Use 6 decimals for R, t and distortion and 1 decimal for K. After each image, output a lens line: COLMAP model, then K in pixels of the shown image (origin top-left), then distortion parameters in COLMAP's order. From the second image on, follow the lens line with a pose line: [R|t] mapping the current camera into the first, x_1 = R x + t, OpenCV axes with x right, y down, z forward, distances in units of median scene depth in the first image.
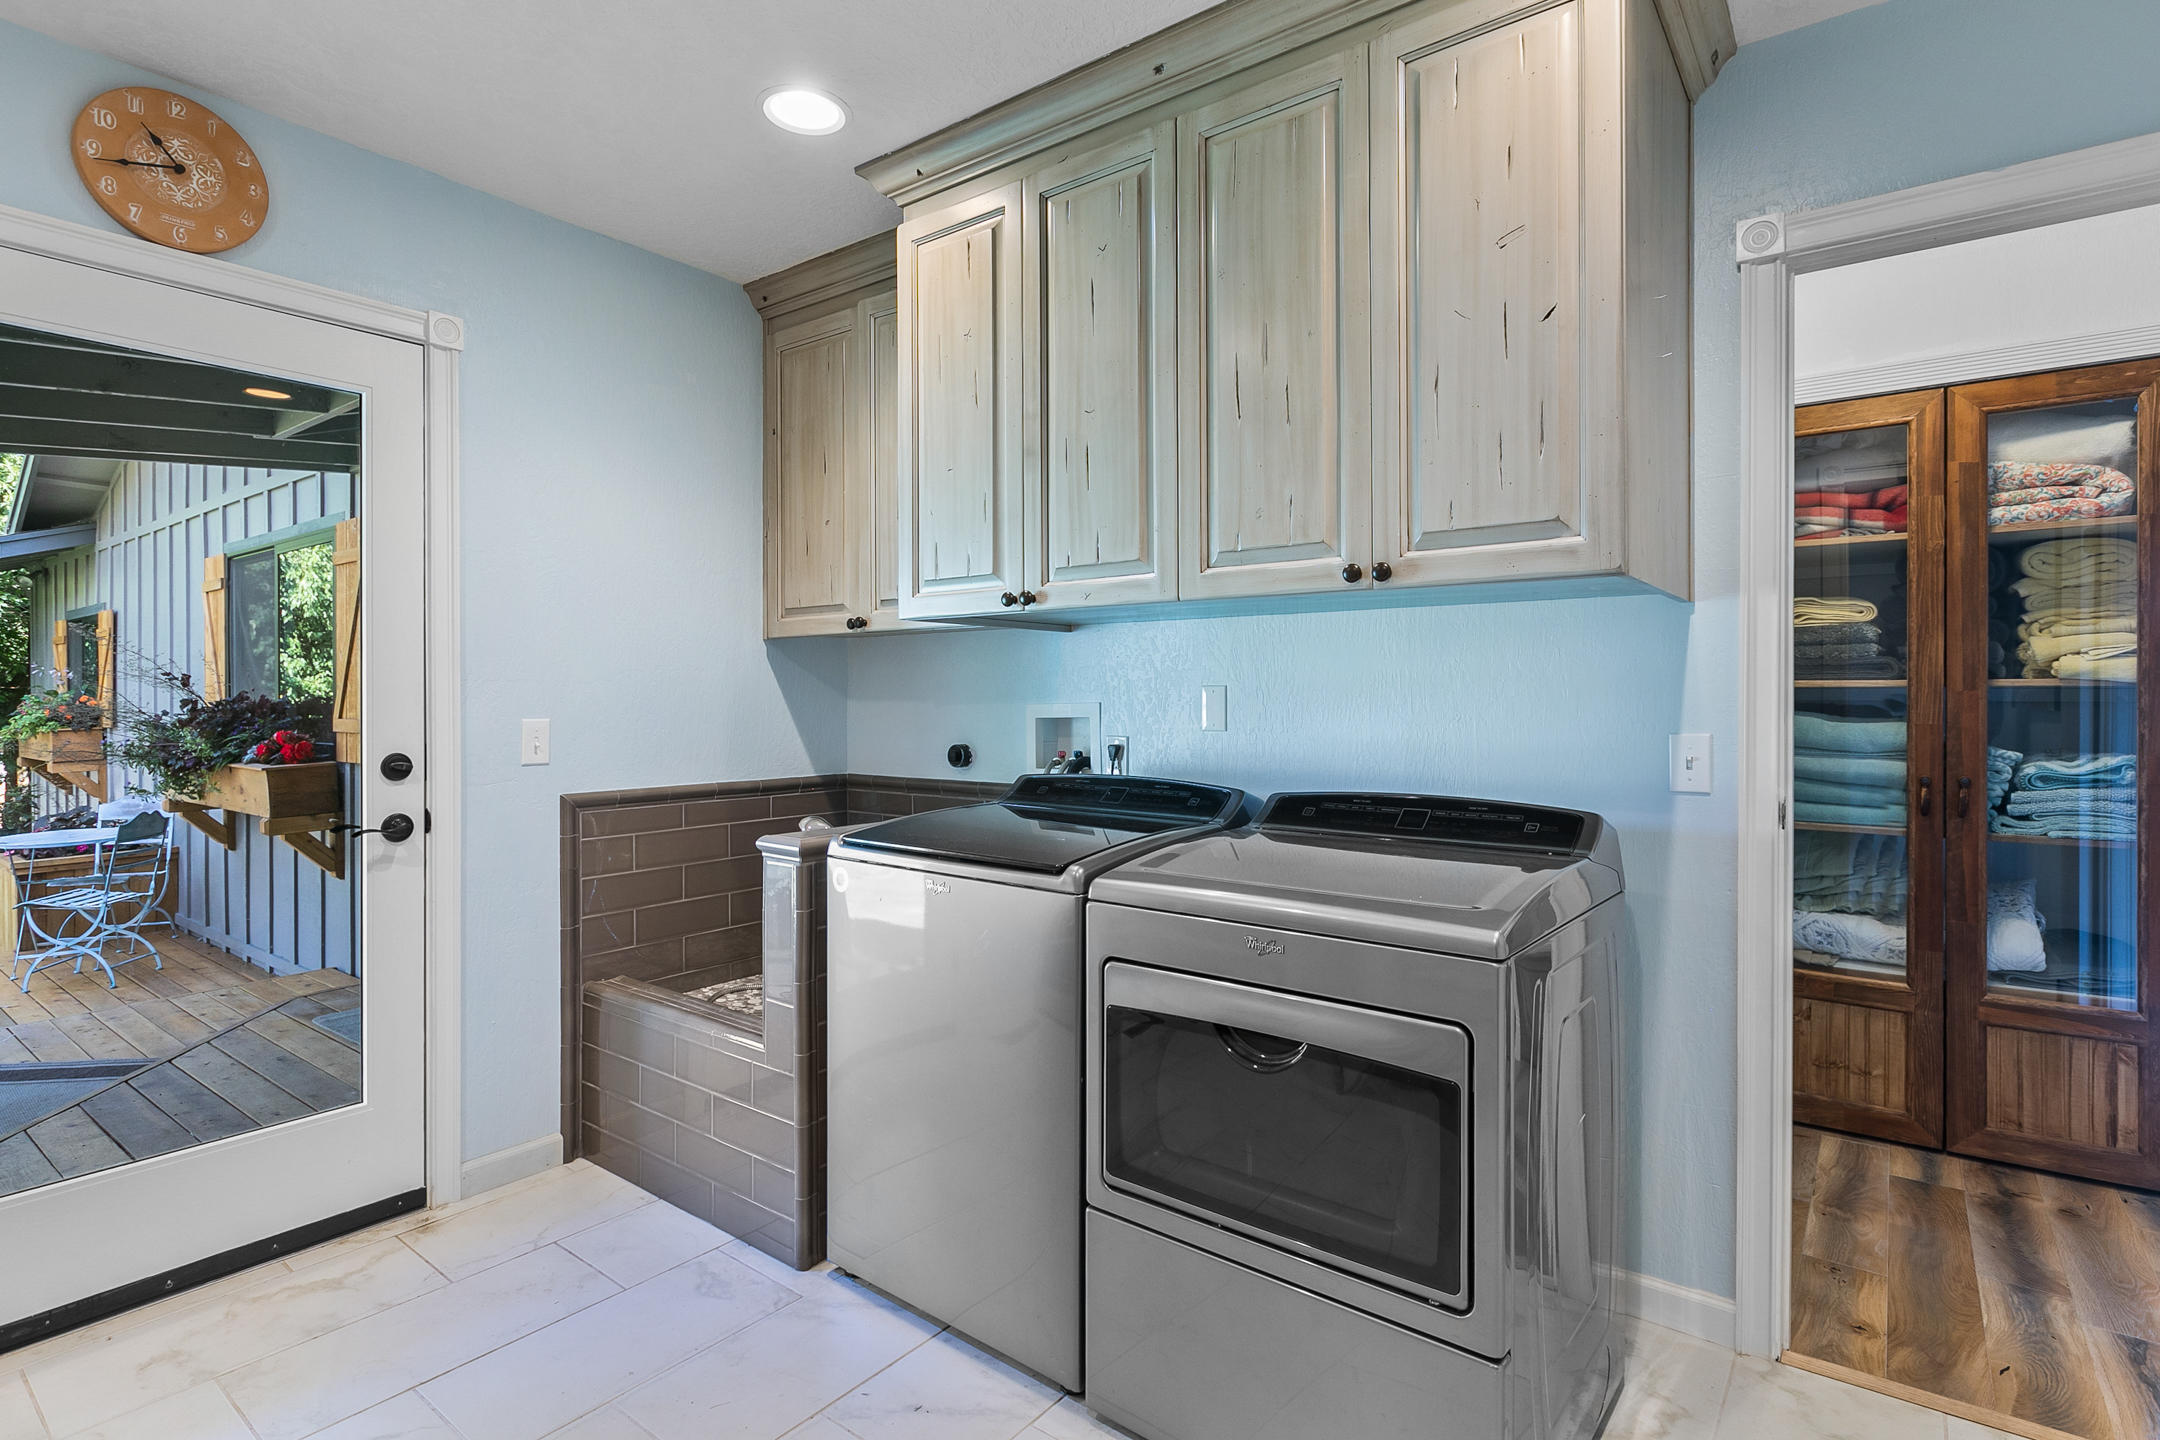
lens RADIAL K [[1069.9, 0, 1077.7], [0, 1069.9, 707.2], [0, 0, 1]] dist [-0.000115, -0.000031]
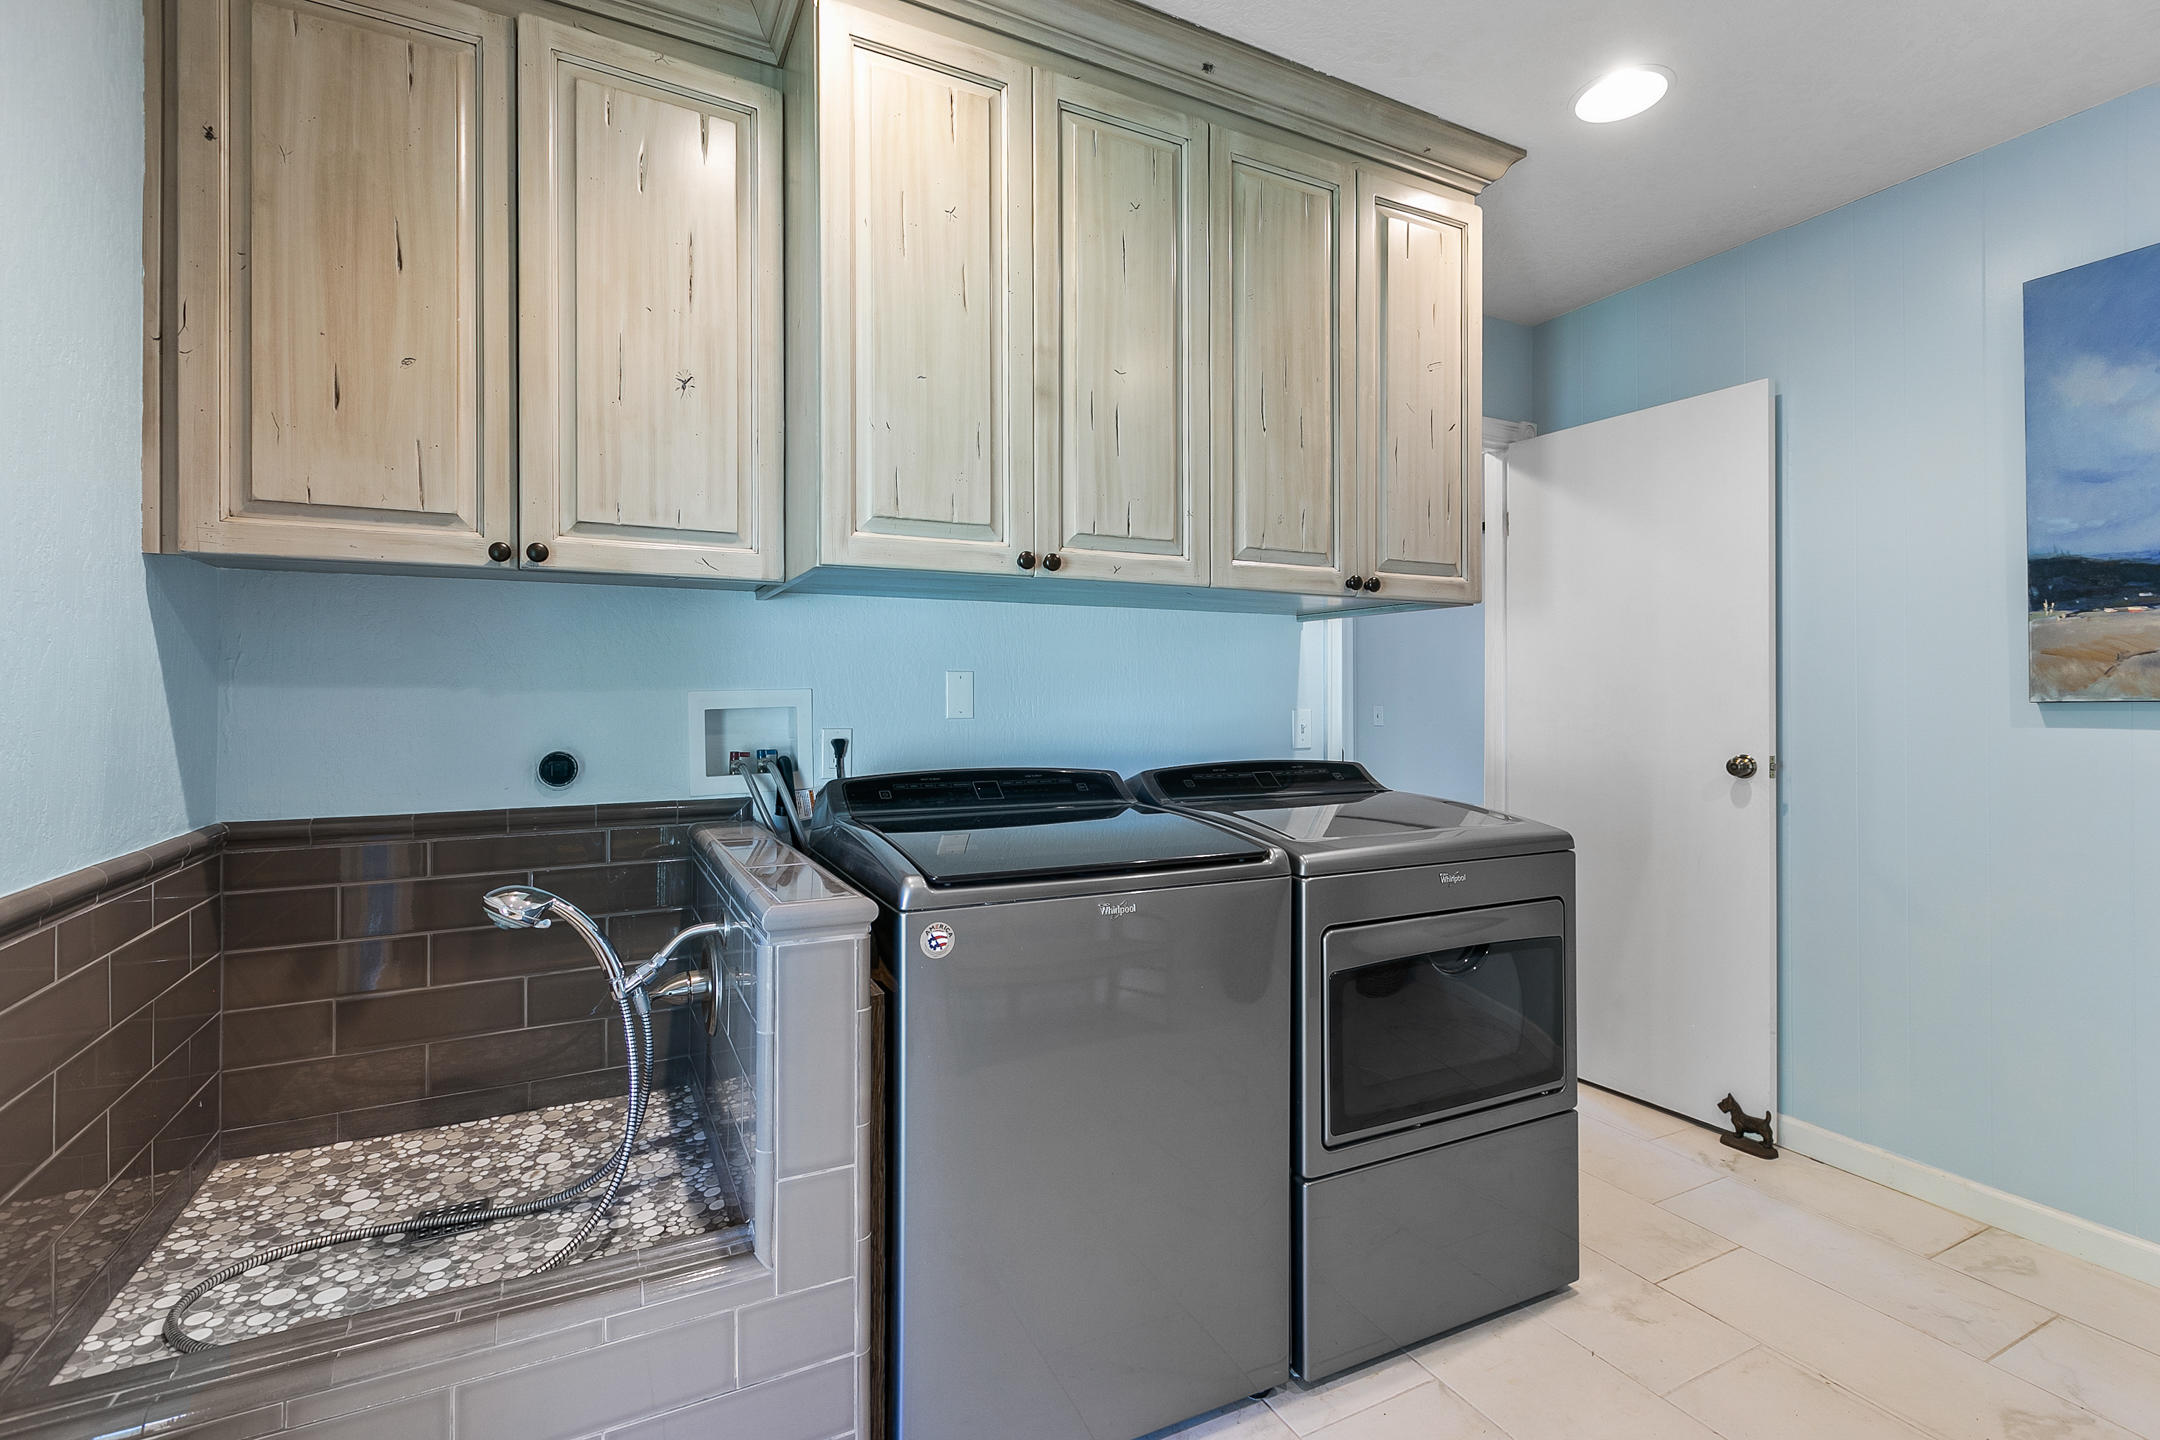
lens RADIAL K [[964.1, 0, 1070.2], [0, 964.1, 698.9], [0, 0, 1]] dist [0.002039, 0.000449]
pose [[0.431429, -0.001121, 0.902146, -0.761289], [0.009536, 0.999949, -0.003318, 0.010147], [-0.902096, 0.010034, 0.431418, 0.676457]]
